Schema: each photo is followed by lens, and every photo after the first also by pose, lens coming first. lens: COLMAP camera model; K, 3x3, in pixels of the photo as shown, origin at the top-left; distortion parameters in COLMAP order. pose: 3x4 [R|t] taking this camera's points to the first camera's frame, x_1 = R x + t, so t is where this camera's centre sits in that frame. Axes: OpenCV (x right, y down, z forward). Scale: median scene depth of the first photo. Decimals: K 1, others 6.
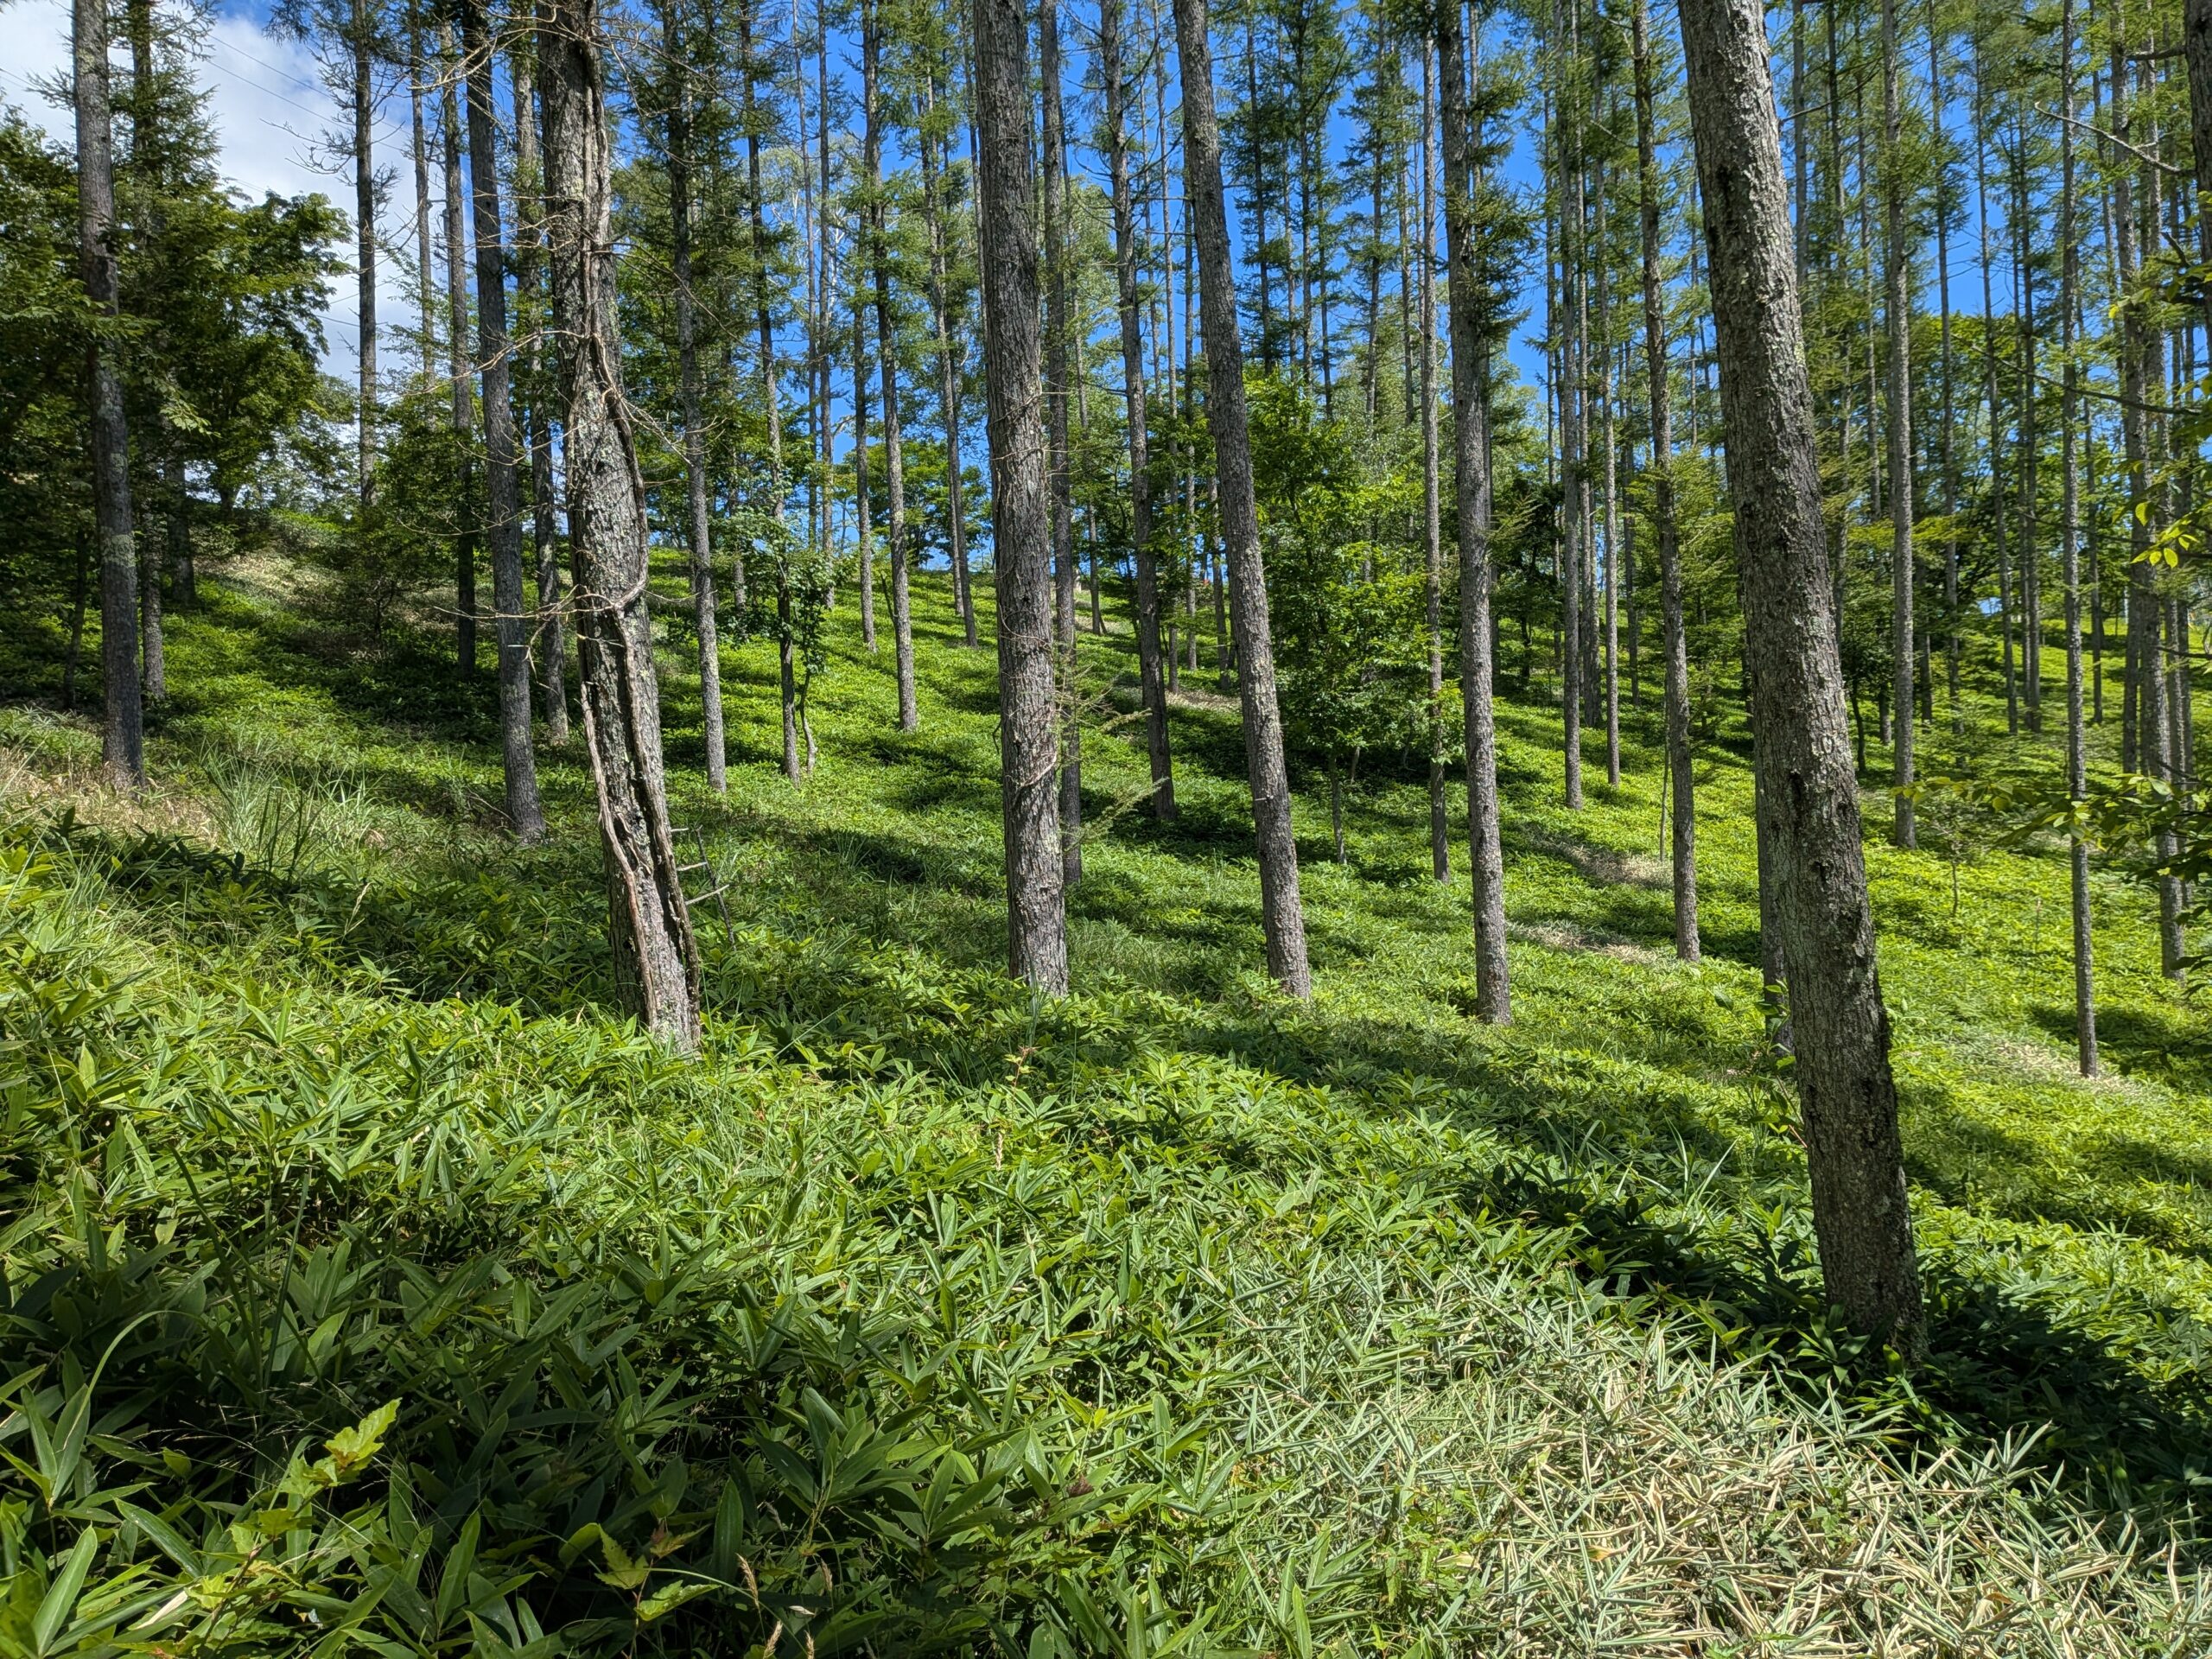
lens RADIAL K [[1562.9, 0, 1106.0], [0, 1562.9, 829.5], [0, 0, 1]] dist [0.124530, -0.213668]
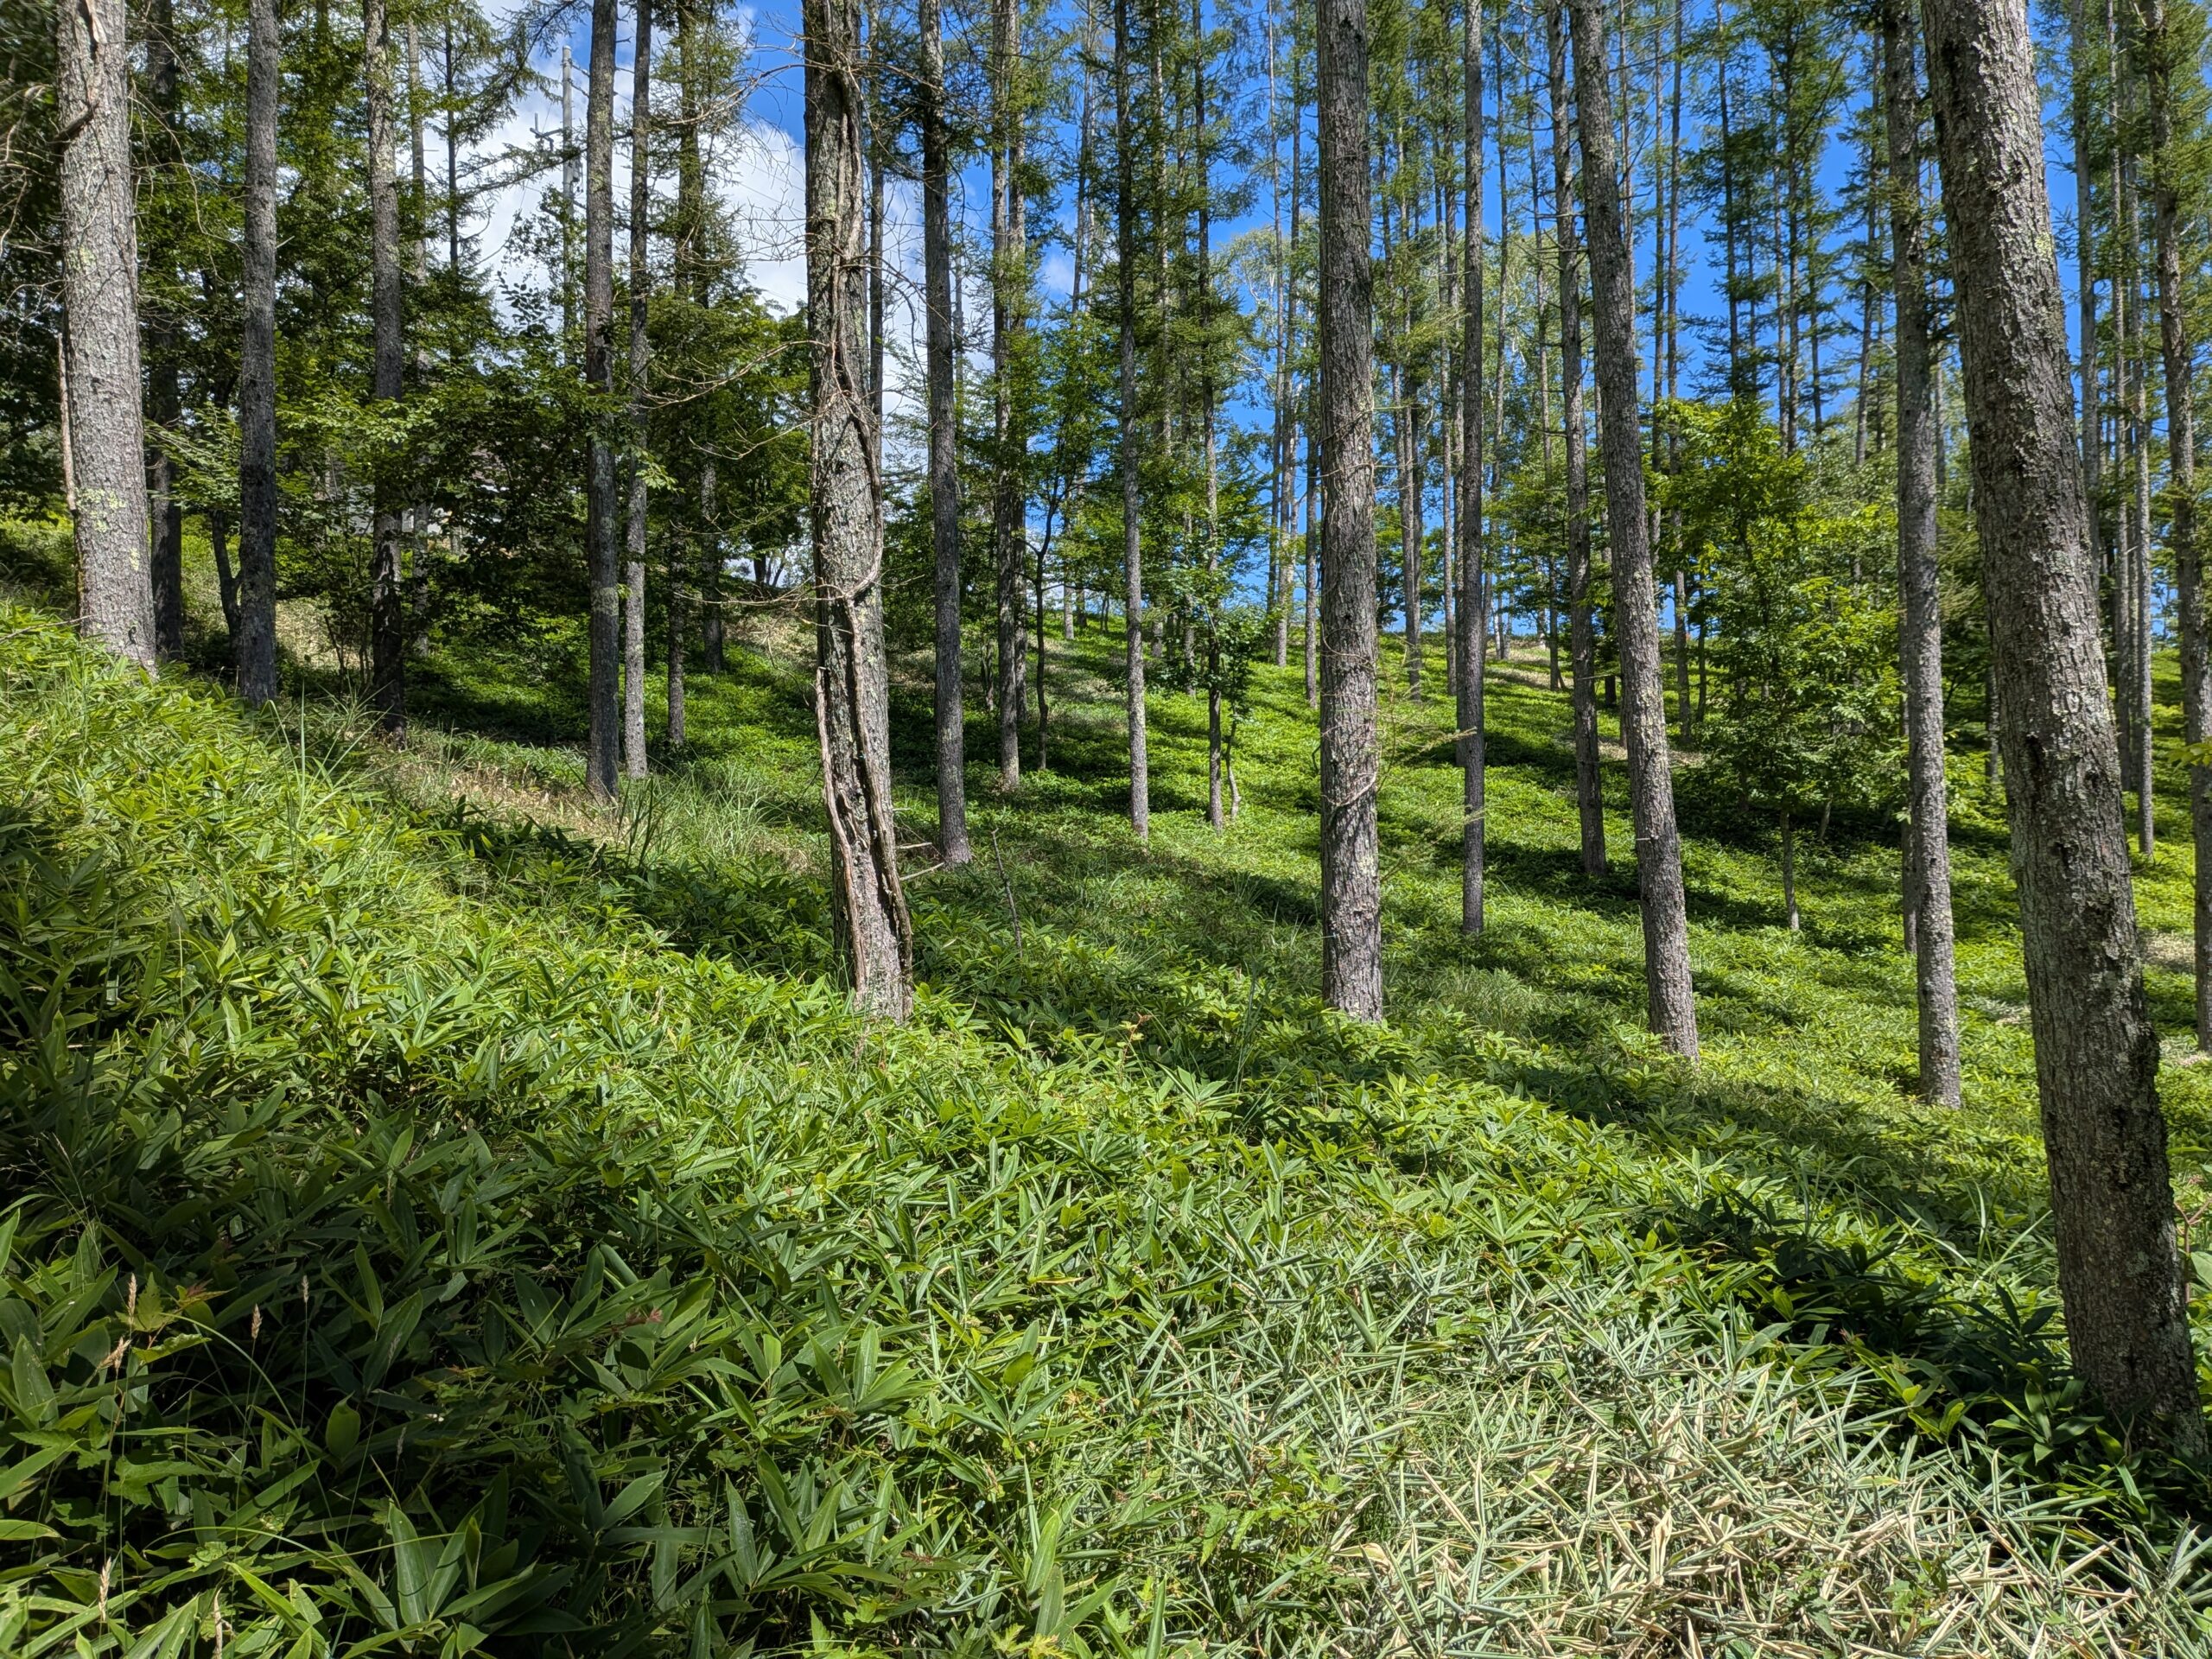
lens RADIAL K [[1550.8, 0, 1106.0], [0, 1550.8, 829.5], [0, 0, 1]] dist [0.109149, -0.143563]
pose [[0.960711, 0.022742, -0.276617, 0.148042], [-0.032507, 0.998998, -0.030766, 0.041645], [0.275641, 0.038549, 0.960488, 0.047058]]
